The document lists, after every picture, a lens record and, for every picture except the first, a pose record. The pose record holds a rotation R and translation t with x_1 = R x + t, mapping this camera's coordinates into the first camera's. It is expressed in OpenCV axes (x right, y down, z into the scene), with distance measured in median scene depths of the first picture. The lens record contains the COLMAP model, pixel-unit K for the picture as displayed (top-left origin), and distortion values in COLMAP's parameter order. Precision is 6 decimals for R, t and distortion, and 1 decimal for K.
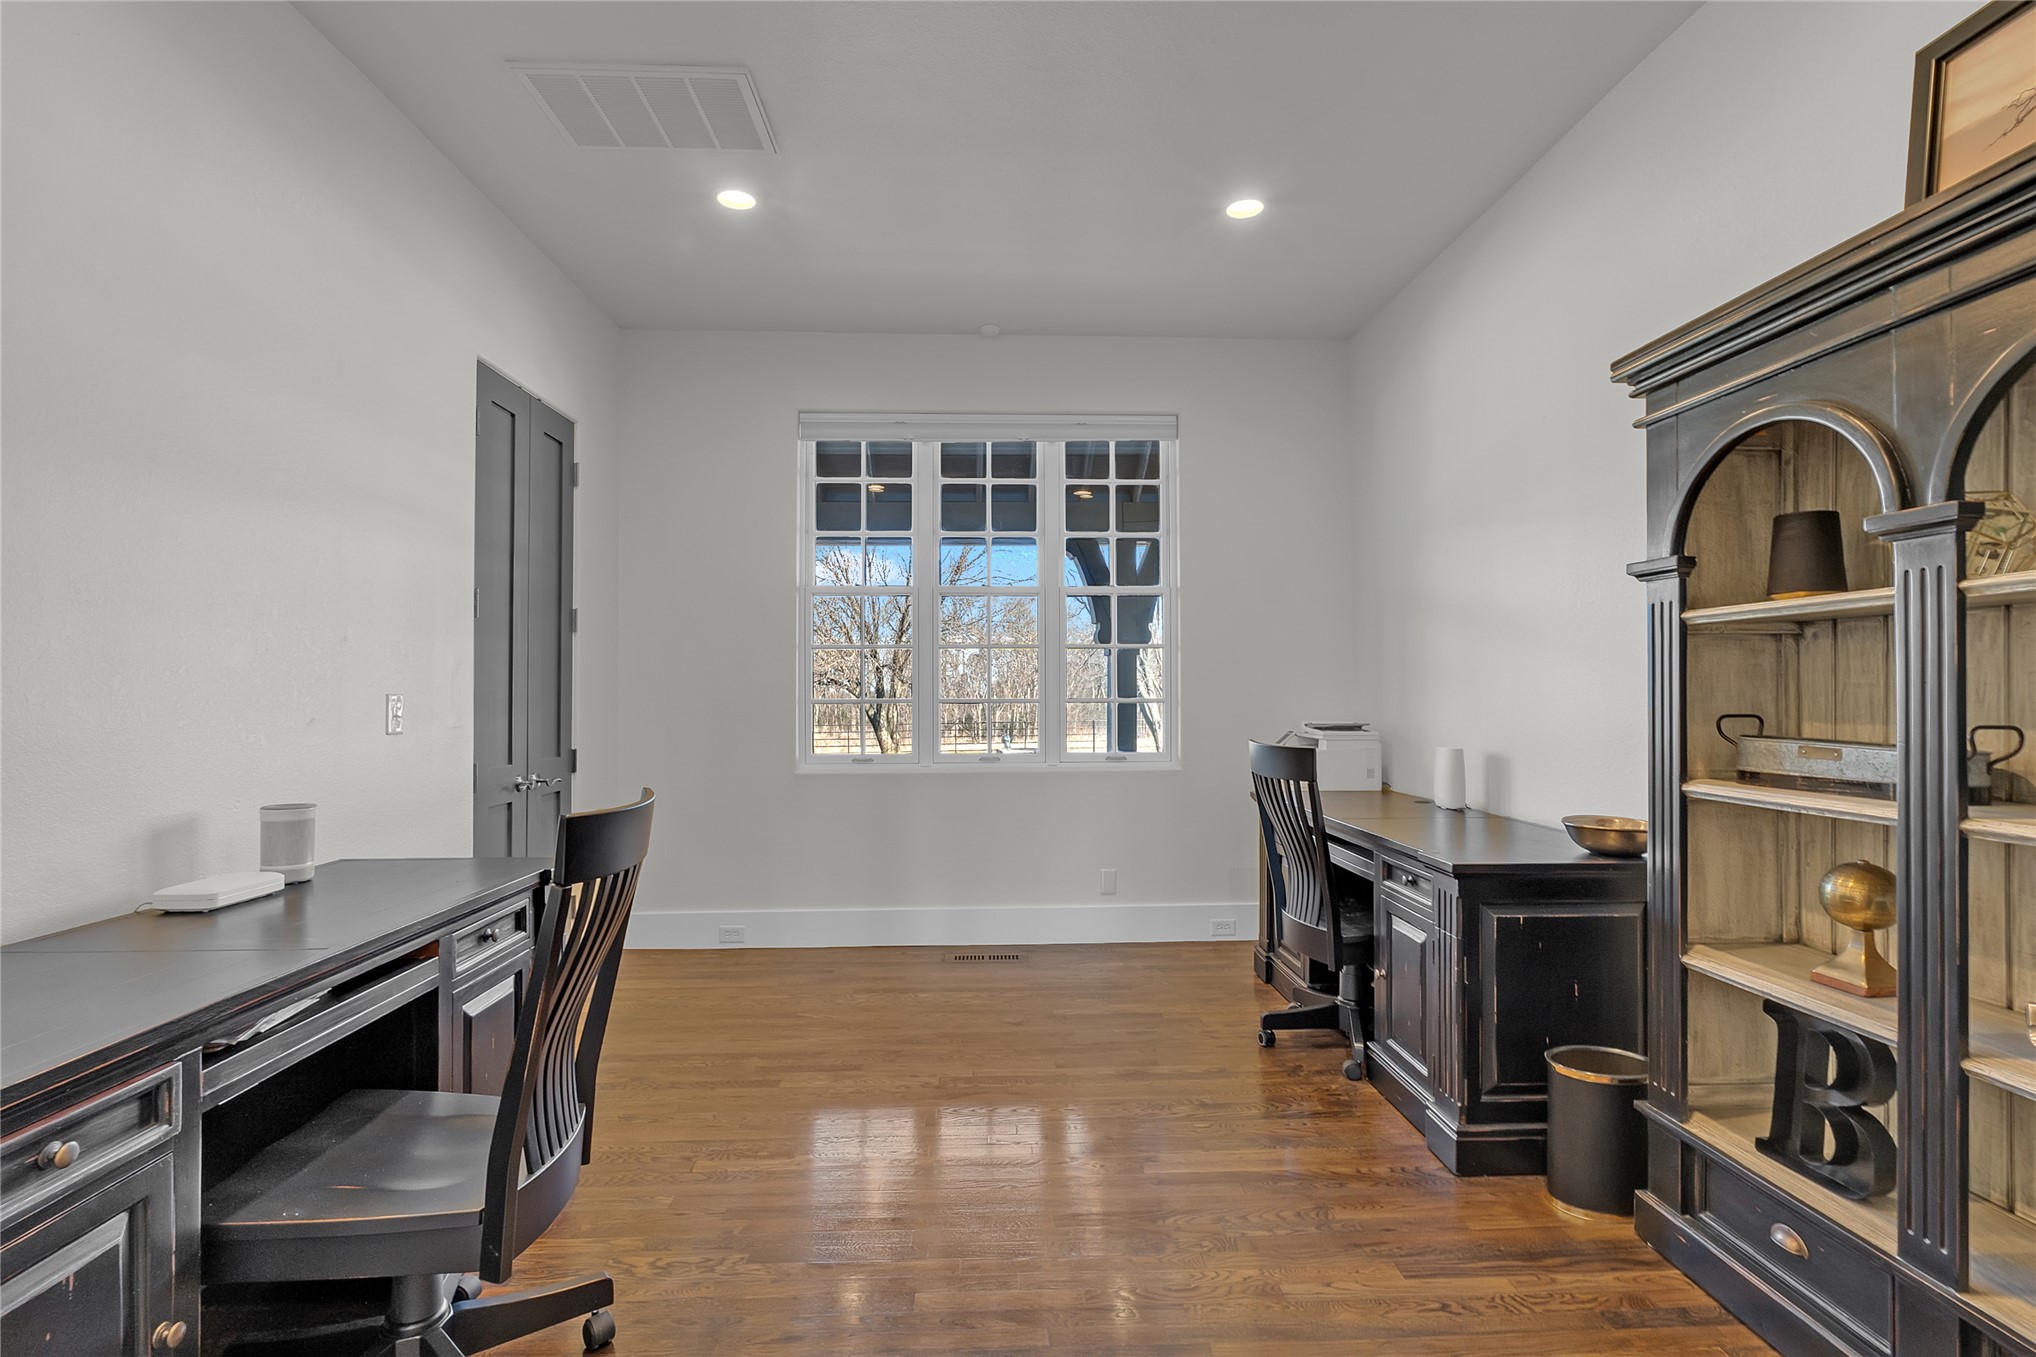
lens RADIAL K [[977.5, 0, 1017.8], [0, 977.5, 686.0], [0, 0, 1]] dist [-0.004546, -0.000940]
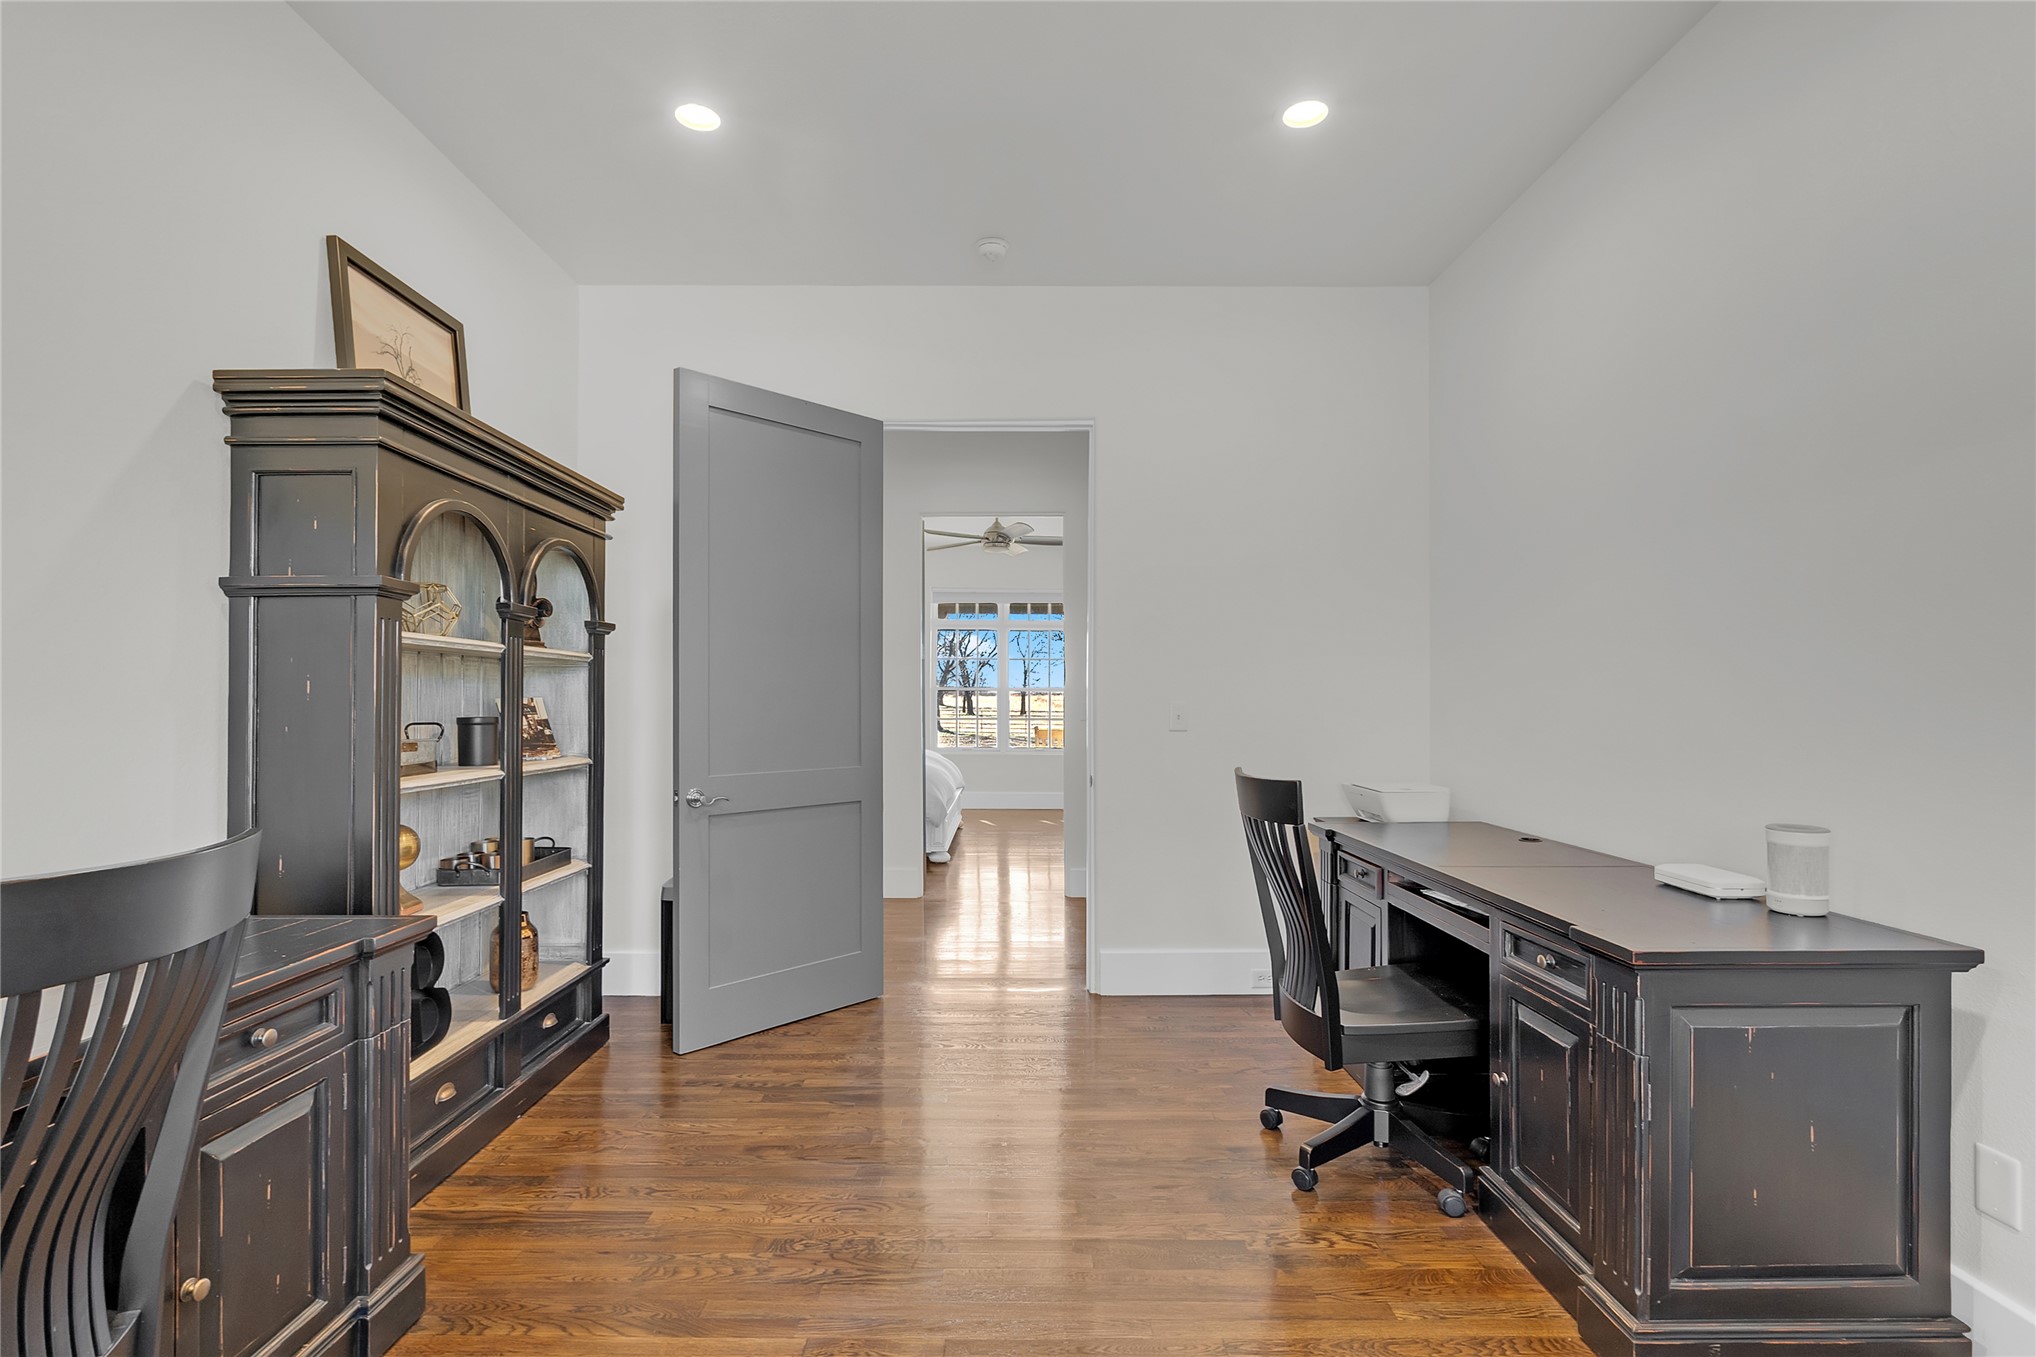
lens RADIAL K [[977.5, 0, 1016.3], [0, 977.5, 690.6], [0, 0, 1]] dist [-0.004546, -0.000940]
pose [[-0.999324, 0.002043, 0.036718, -0.078319], [0.001529, 0.999900, -0.014039, 0.007521], [-0.036744, -0.013973, -0.999227, 2.189568]]
